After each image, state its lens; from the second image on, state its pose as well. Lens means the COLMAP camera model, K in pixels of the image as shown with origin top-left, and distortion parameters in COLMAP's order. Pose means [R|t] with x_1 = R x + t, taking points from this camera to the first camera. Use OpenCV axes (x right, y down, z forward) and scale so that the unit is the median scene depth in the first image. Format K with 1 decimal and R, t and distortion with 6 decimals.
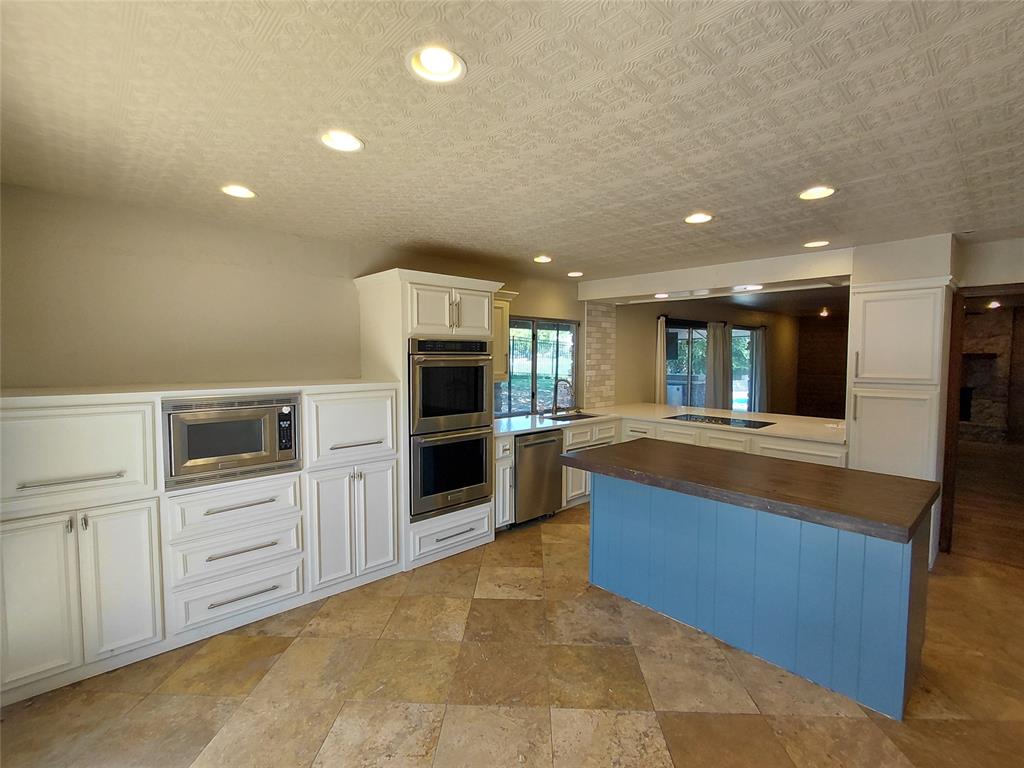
lens RADIAL K [[476.6, 0, 507.3], [0, 476.6, 379.4], [0, 0, 1]] dist [0.000222, -0.000083]
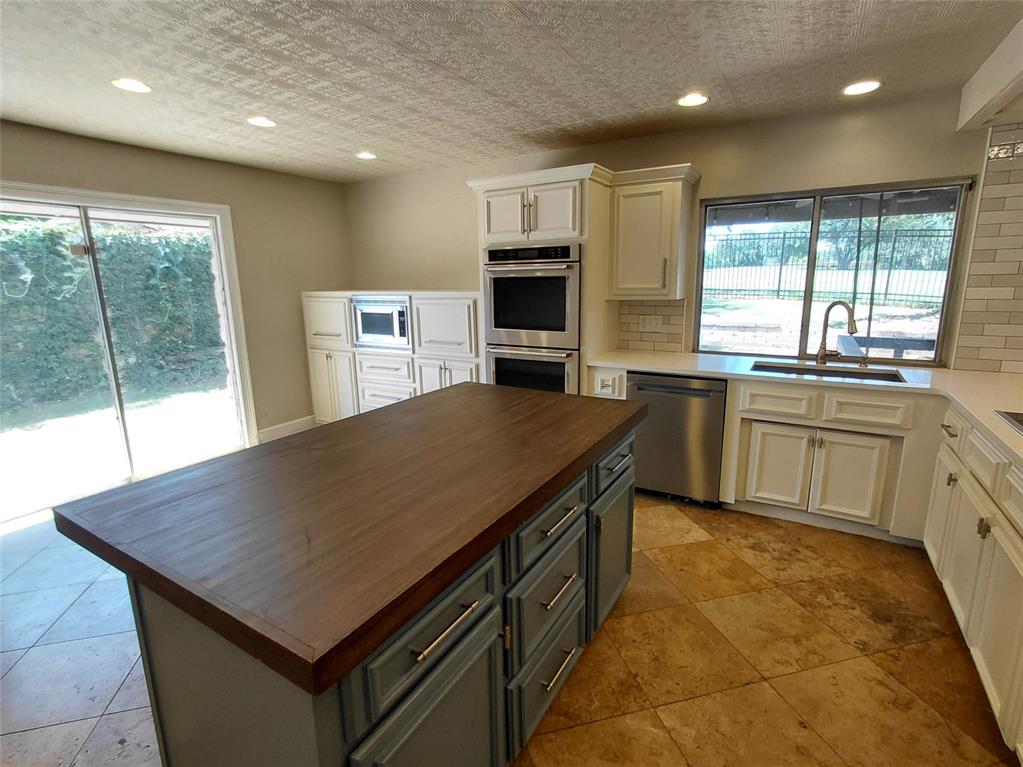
lens RADIAL K [[476.2, 0, 509.4], [0, 476.2, 382.2], [0, 0, 1]] dist [0.000222, -0.000083]
pose [[0.282550, 0.194361, -0.939356, 0.767761], [-0.030841, 0.980593, 0.193616, -0.004866], [0.958757, -0.025735, 0.283061, 0.701785]]
